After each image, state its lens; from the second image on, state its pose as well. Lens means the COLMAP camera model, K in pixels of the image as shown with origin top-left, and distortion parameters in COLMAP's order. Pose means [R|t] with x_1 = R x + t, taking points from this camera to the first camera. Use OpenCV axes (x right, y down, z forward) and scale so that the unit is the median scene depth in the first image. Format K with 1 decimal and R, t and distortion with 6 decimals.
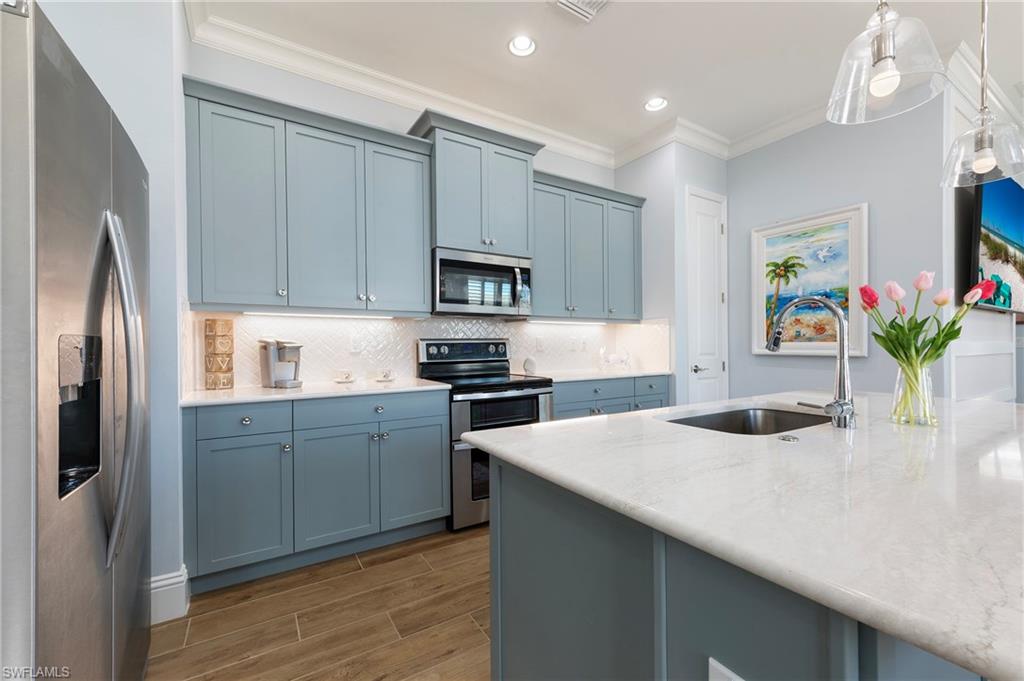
lens RADIAL K [[419.4, 0, 508.3], [0, 419.4, 342.6], [0, 0, 1]] dist [0.012024, -0.001100]
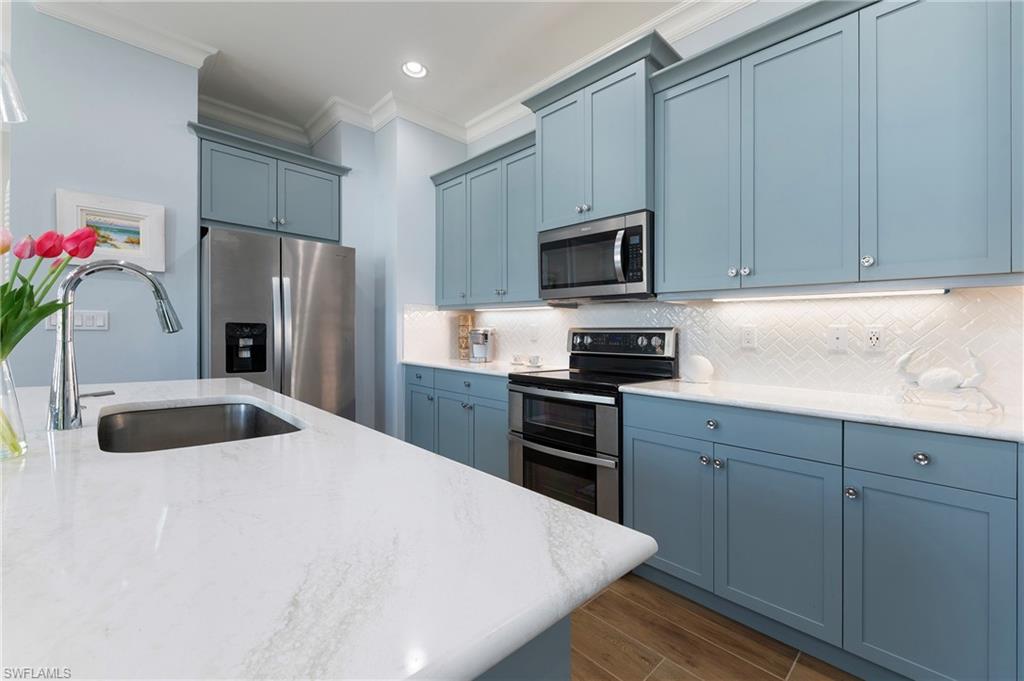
lens RADIAL K [[419.4, 0, 502.8], [0, 419.4, 333.8], [0, 0, 1]] dist [0.012024, -0.001100]
pose [[0.200094, 0.017820, -0.979615, 0.695279], [-0.005274, 0.999840, 0.017110, -0.011142], [0.979762, 0.001743, 0.200156, 0.625850]]
